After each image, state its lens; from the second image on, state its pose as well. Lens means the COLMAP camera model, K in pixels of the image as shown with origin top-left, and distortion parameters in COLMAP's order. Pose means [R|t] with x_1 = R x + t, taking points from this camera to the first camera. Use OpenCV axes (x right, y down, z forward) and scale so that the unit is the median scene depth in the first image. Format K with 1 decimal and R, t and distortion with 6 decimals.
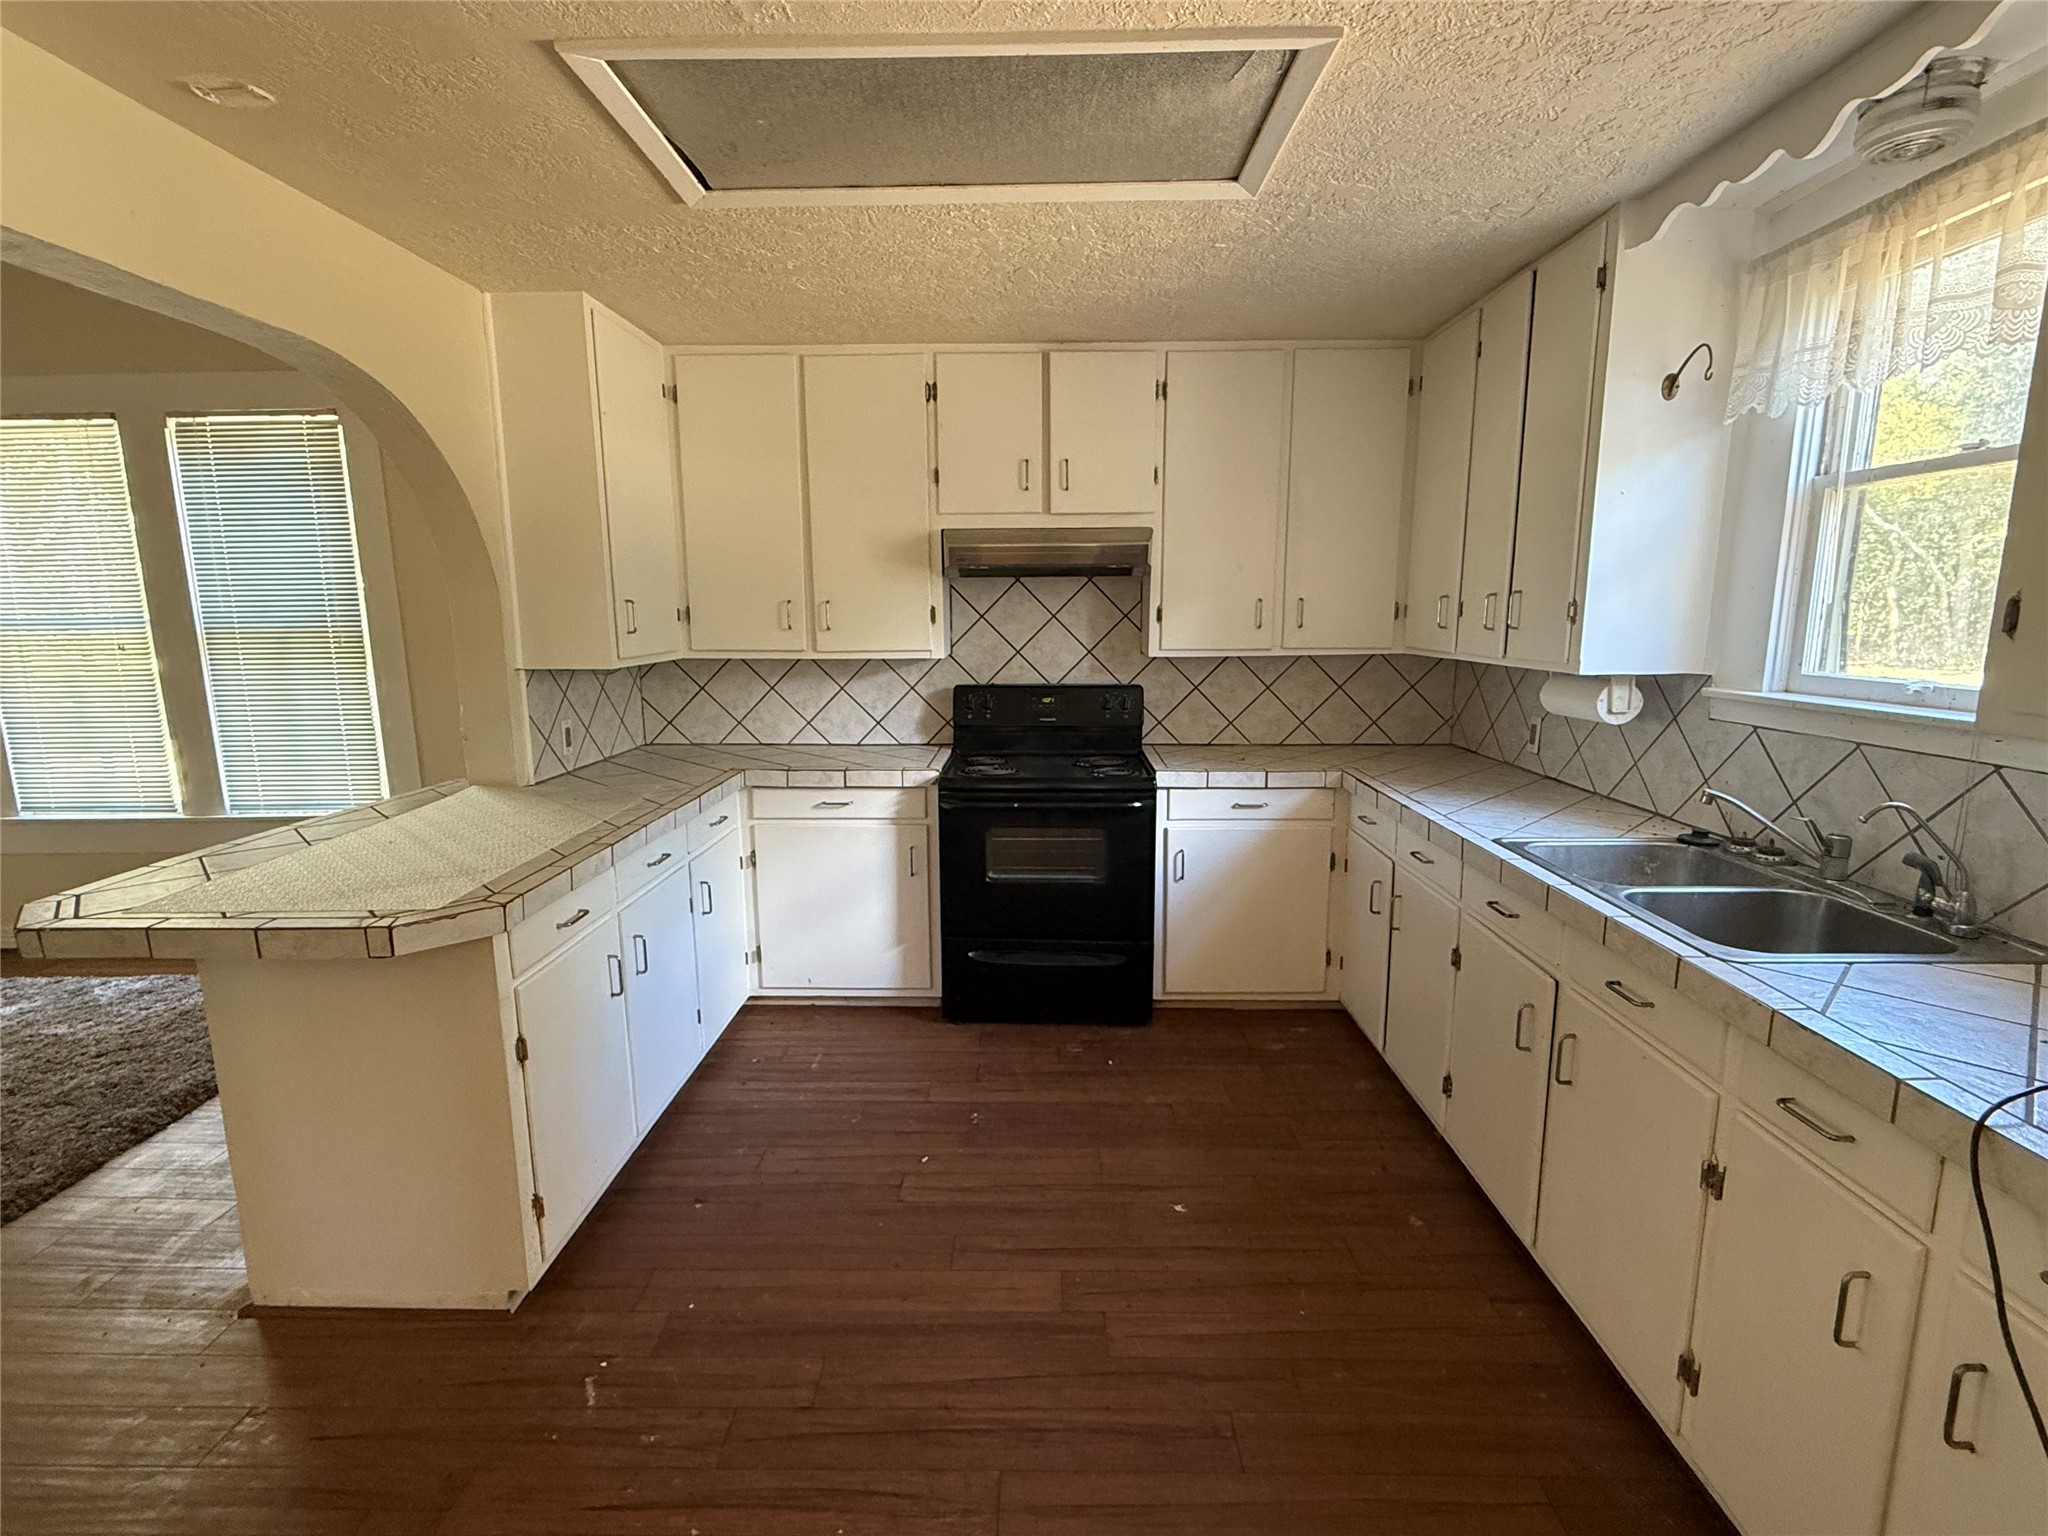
lens RADIAL K [[961.9, 0, 1020.9], [0, 961.9, 768.7], [0, 0, 1]] dist [-0.000107, 0.001550]
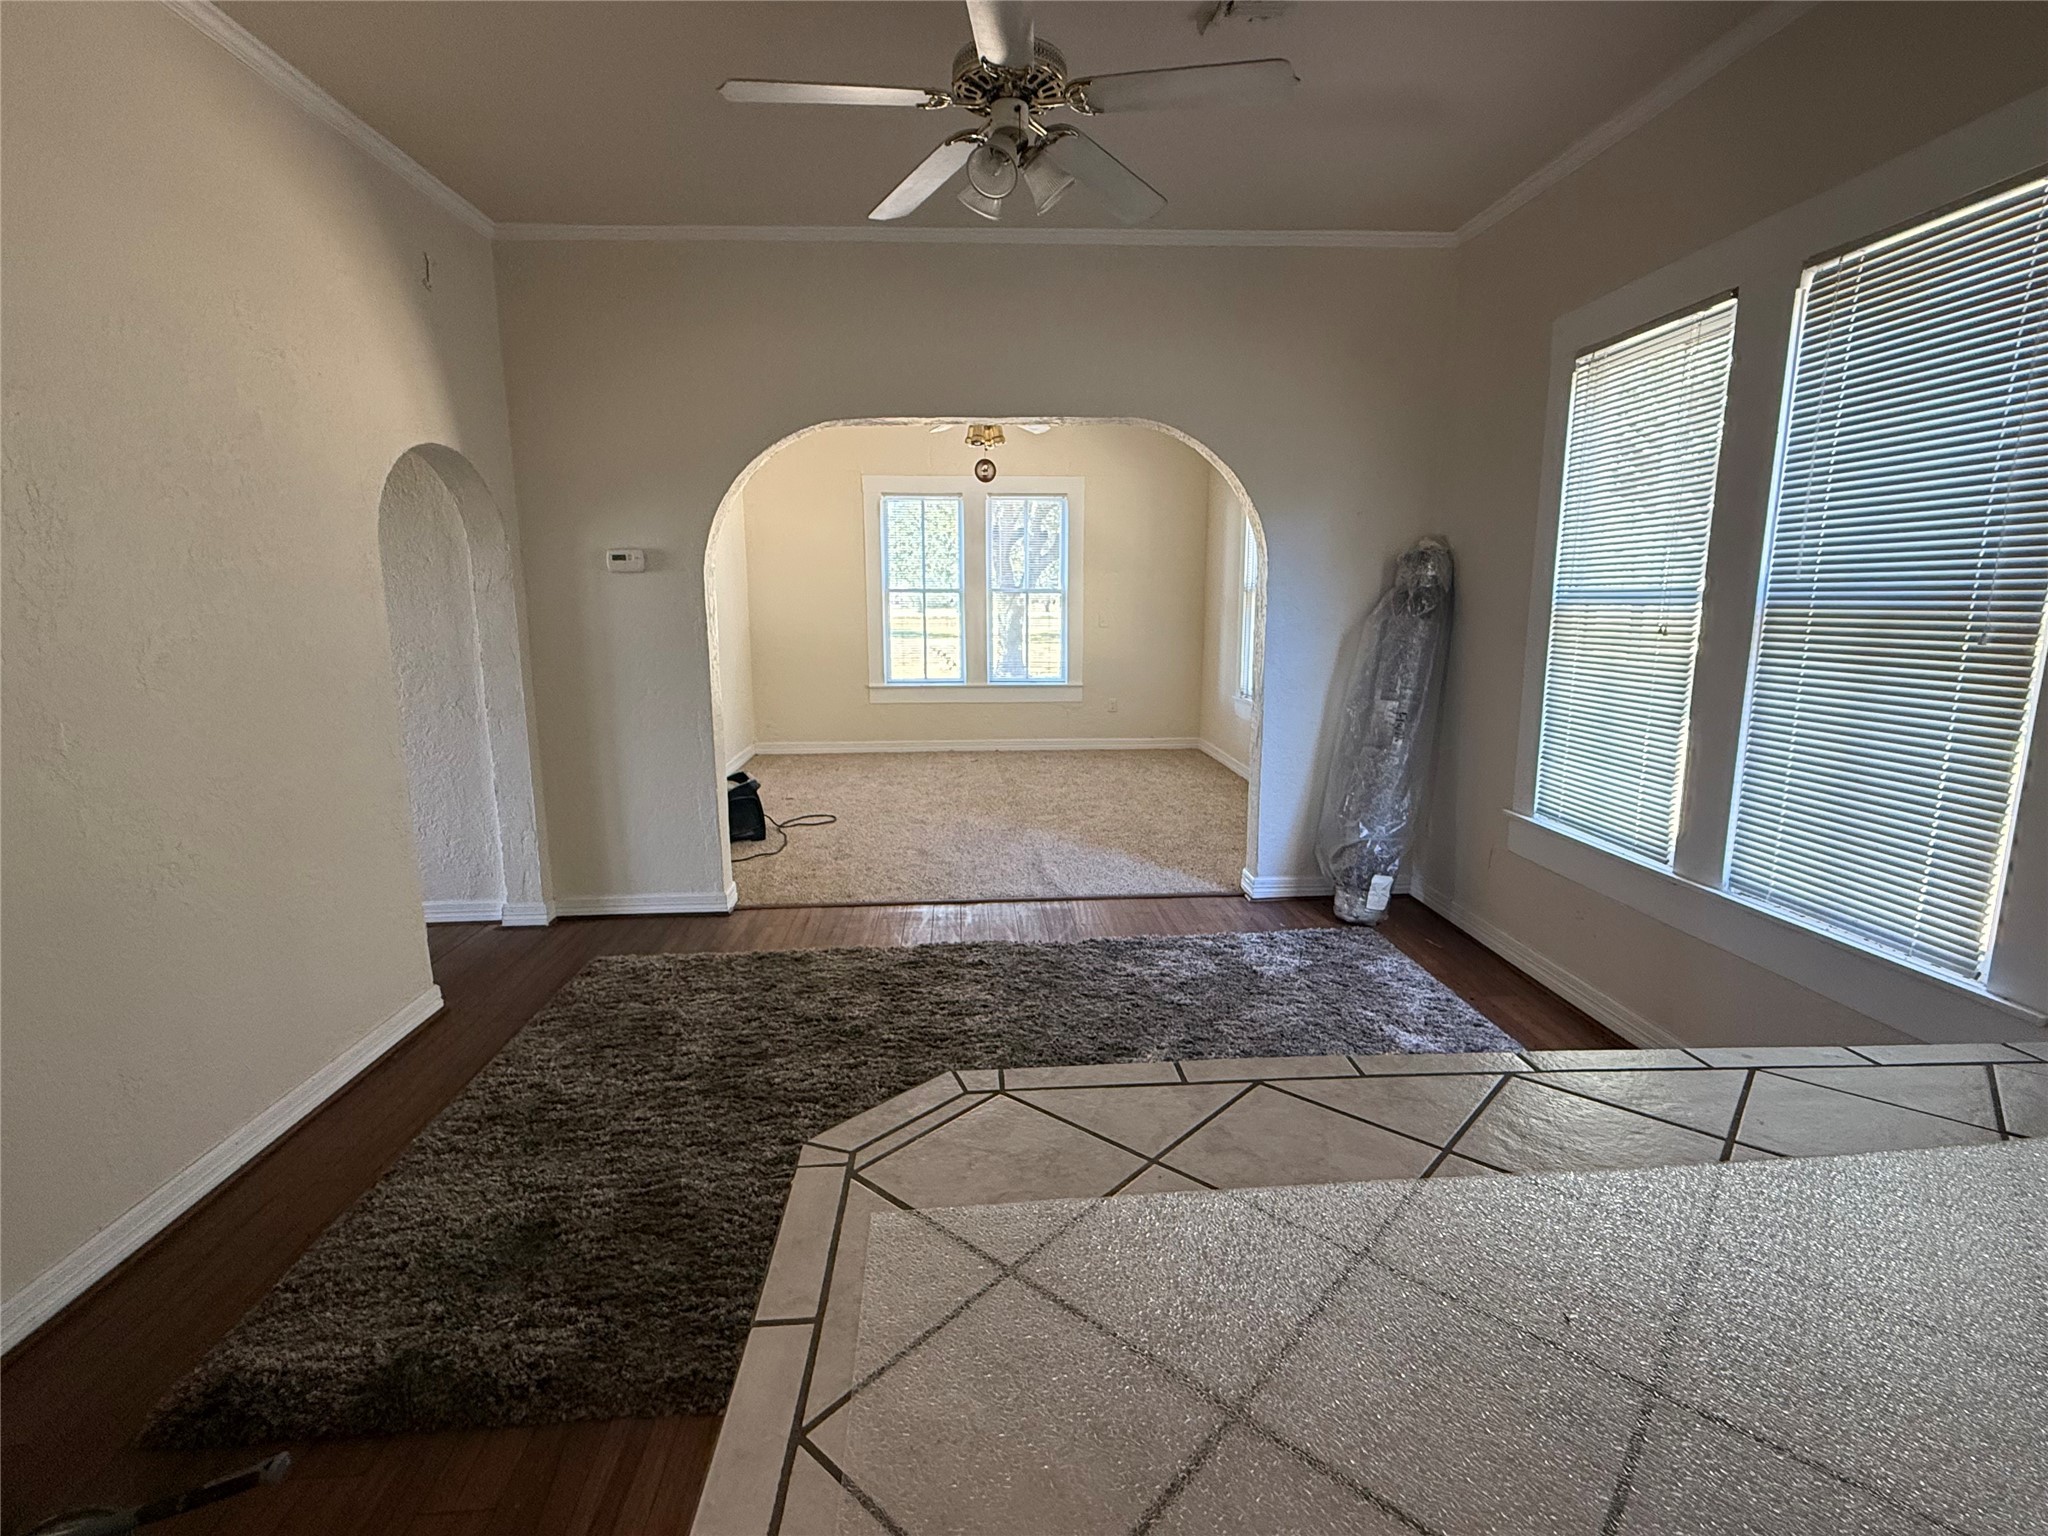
lens RADIAL K [[961.9, 0, 1023.4], [0, 961.9, 767.8], [0, 0, 1]] dist [-0.000107, 0.001550]
pose [[0.083120, 0.185162, -0.979186, -0.252300], [-0.166481, 0.971358, 0.169550, -0.070375], [0.982535, 0.148923, 0.111565, 0.476083]]
